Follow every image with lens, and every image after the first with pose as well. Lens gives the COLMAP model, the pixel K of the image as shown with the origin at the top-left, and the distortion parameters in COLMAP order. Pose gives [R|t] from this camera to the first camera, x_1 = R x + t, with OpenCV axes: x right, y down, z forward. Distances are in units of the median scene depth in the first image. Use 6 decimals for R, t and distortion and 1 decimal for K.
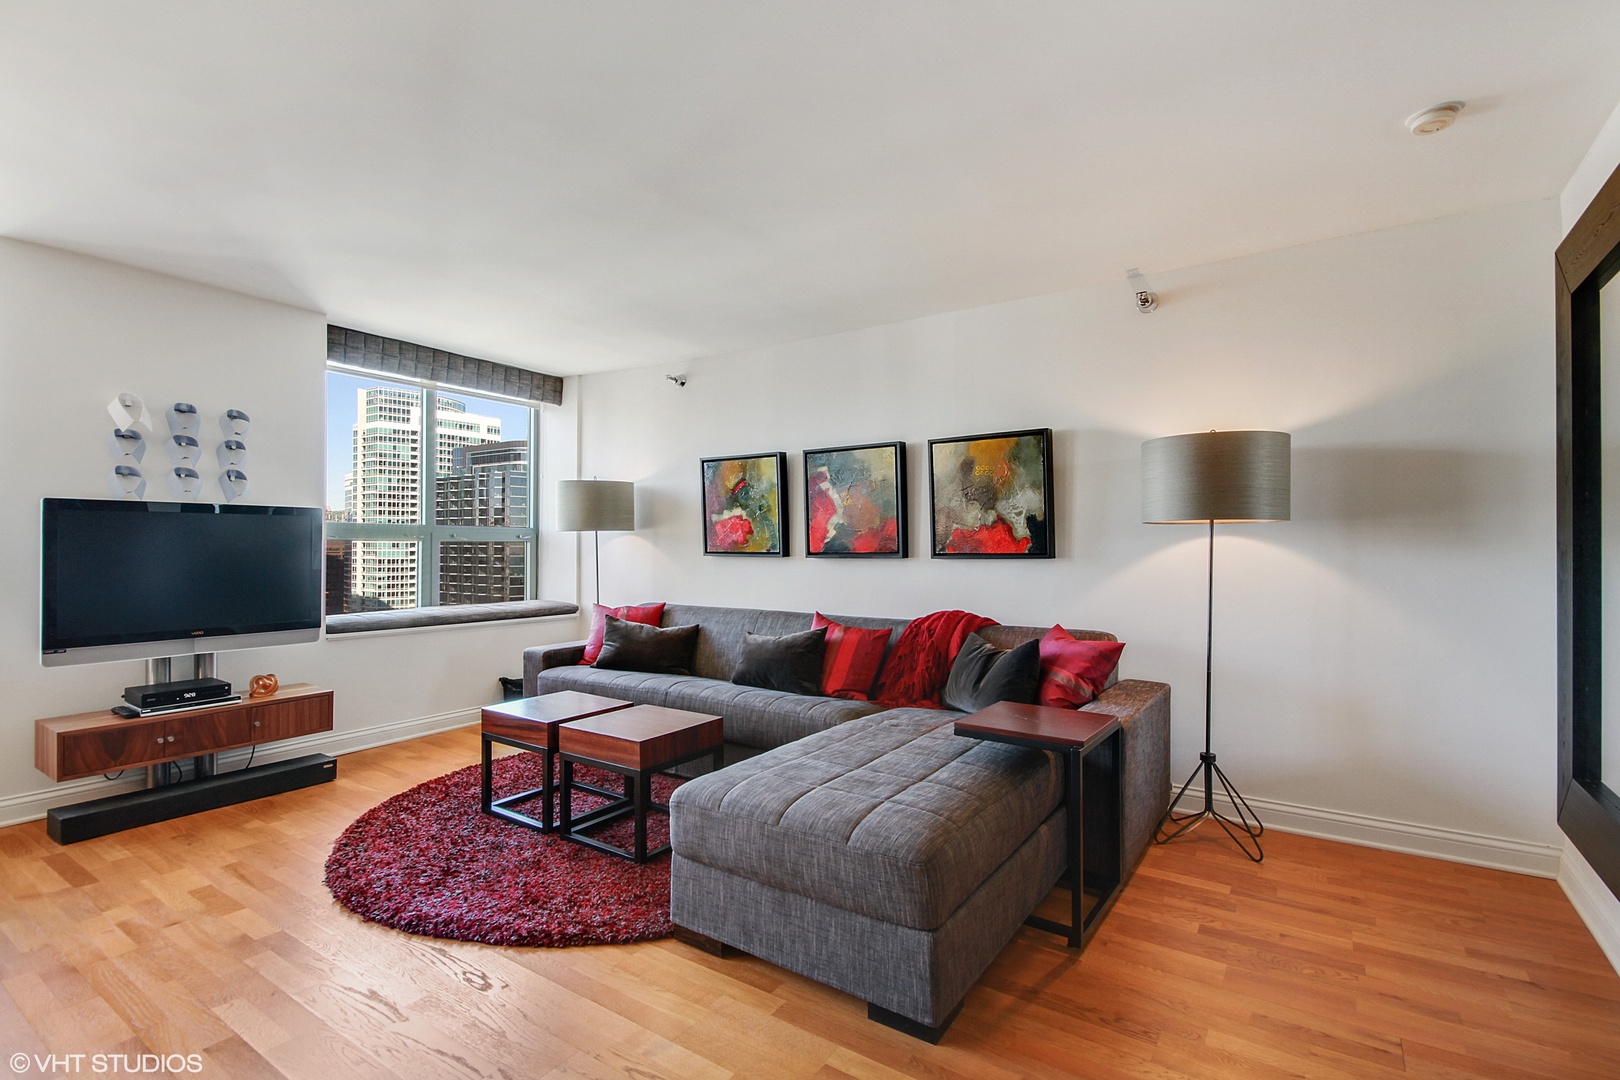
lens RADIAL K [[757.3, 0, 810.0], [0, 757.3, 540.0], [0, 0, 1]] dist [0.001667, 0.000178]
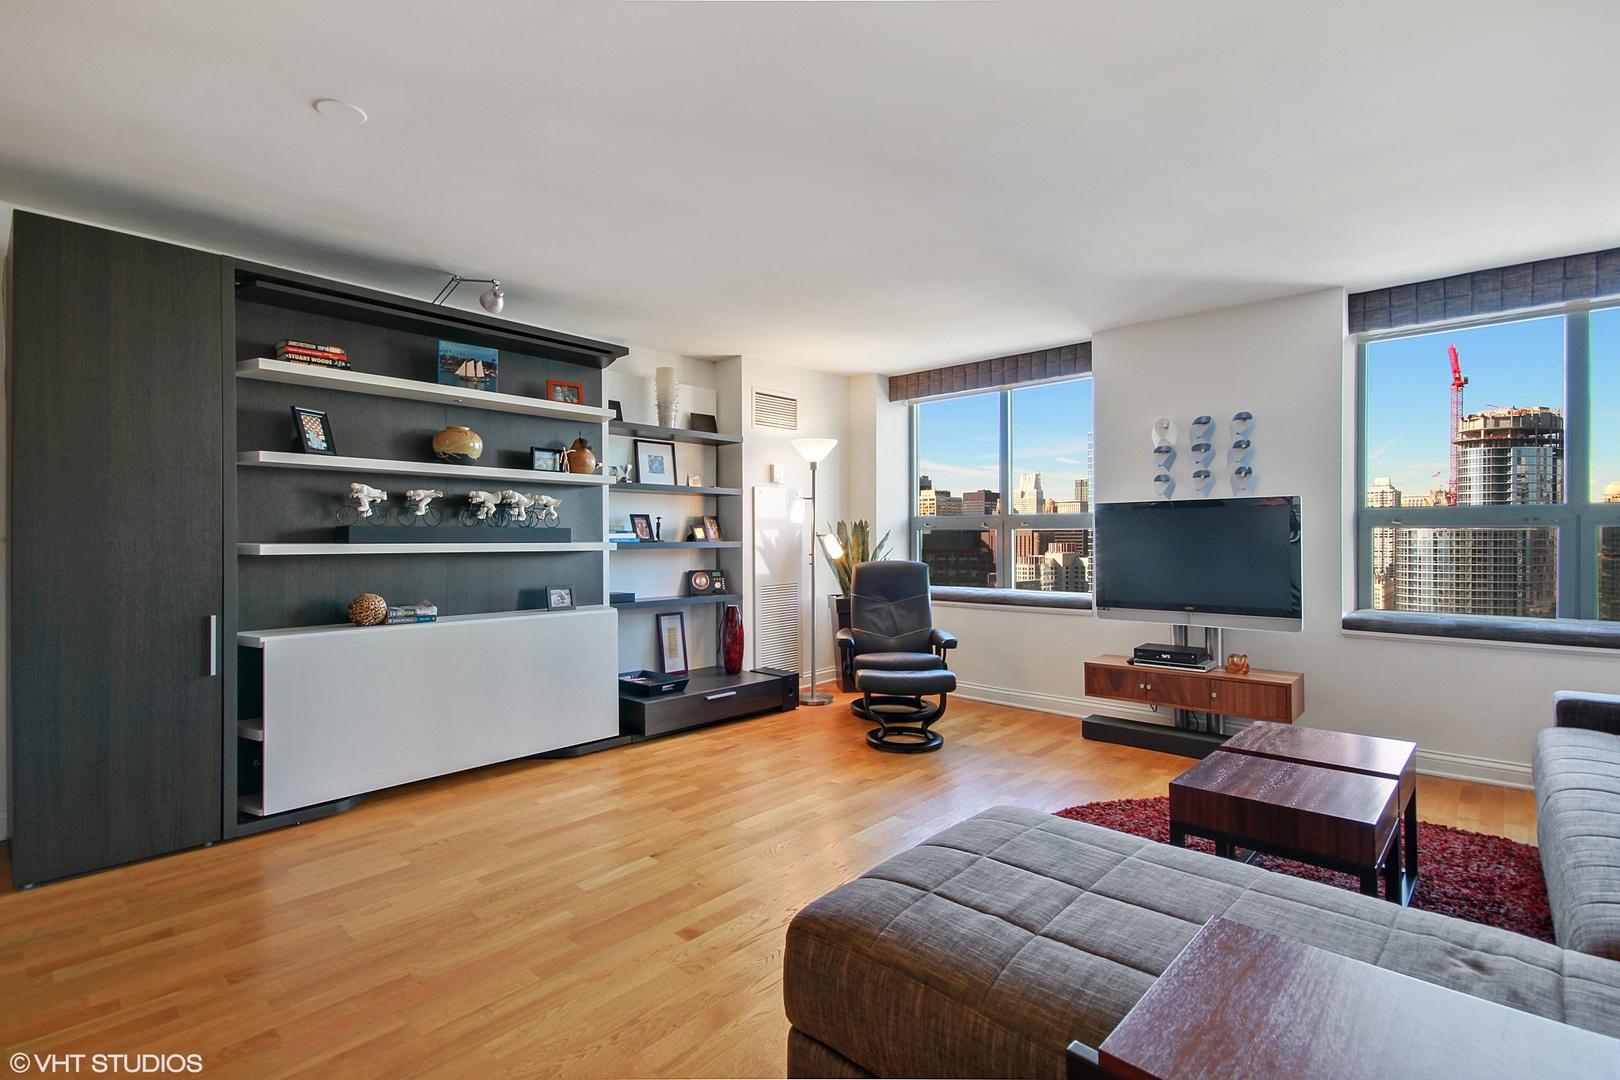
lens RADIAL K [[757.9, 0, 799.6], [0, 757.9, 538.2], [0, 0, 1]] dist [0.021683, -0.000538]
pose [[-0.142657, 0.002387, -0.989769, 0.506724], [0.011528, 0.999933, 0.000750, 0.004296], [0.989705, -0.011303, -0.142675, 0.601390]]
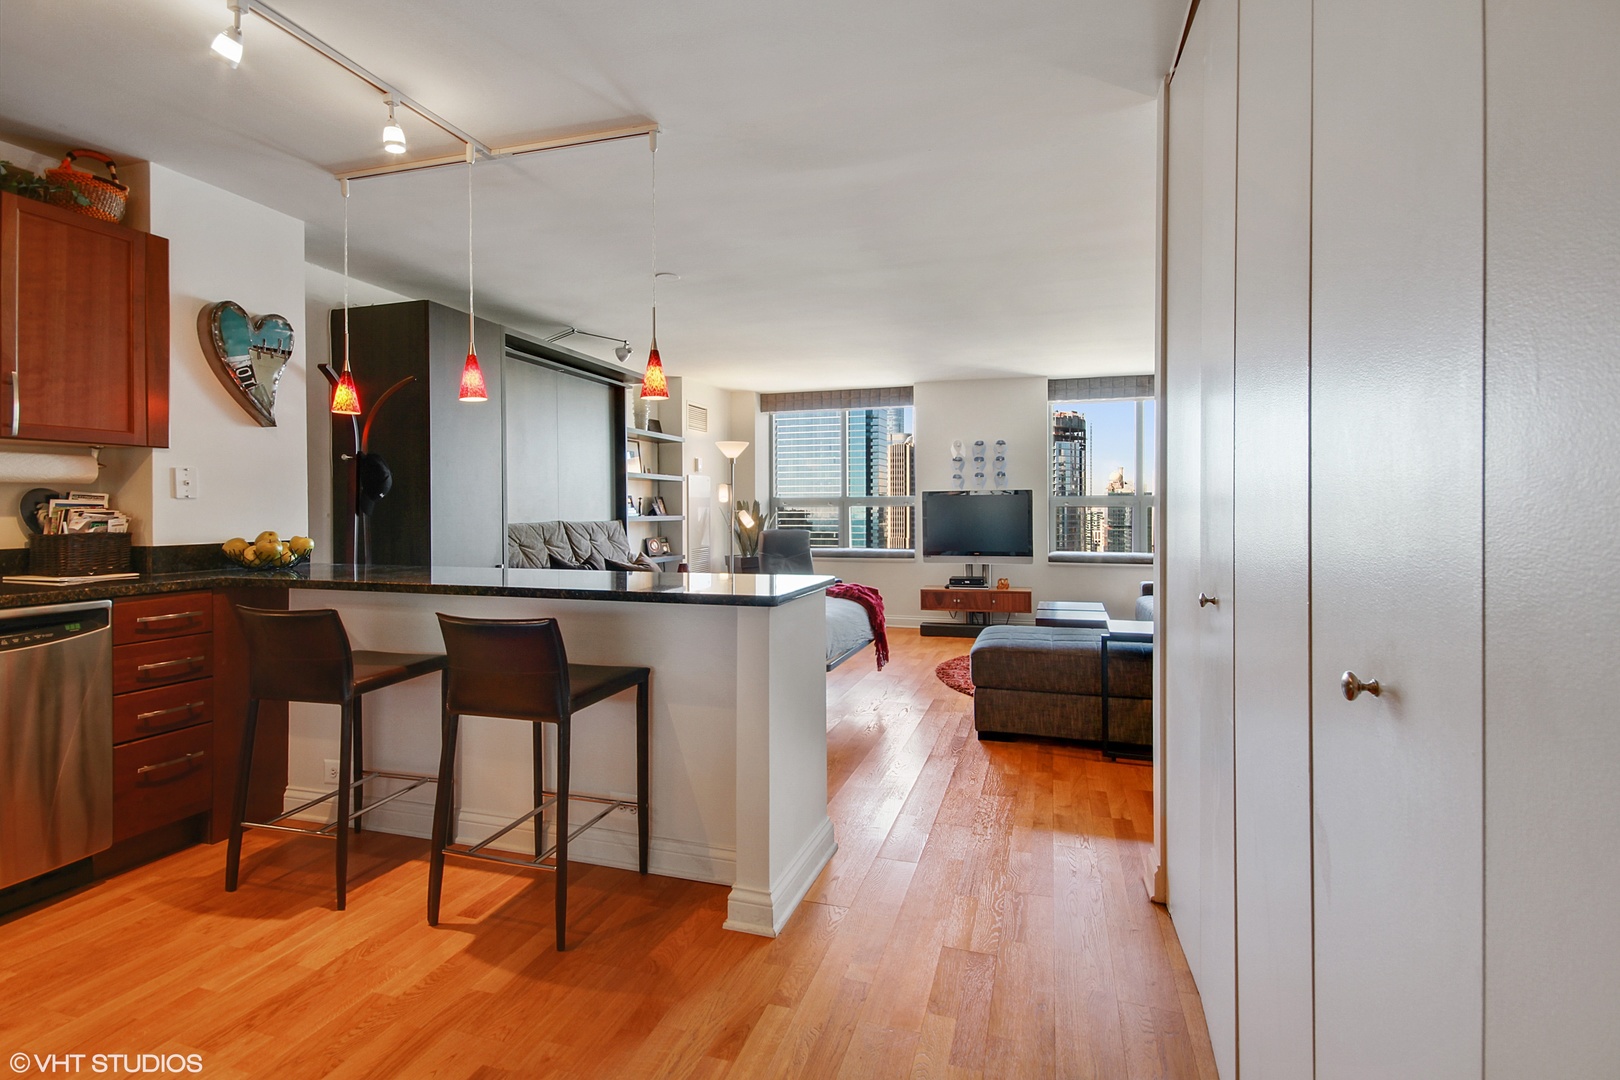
lens RADIAL K [[790.9, 0, 805.6], [0, 790.9, 511.1], [0, 0, 1]] dist [0.000617, 0.000094]
pose [[0.292357, -0.001192, -0.956308, 1.181817], [0.012435, 0.999919, 0.002555, -0.003574], [0.956228, -0.012638, 0.292348, -0.072952]]
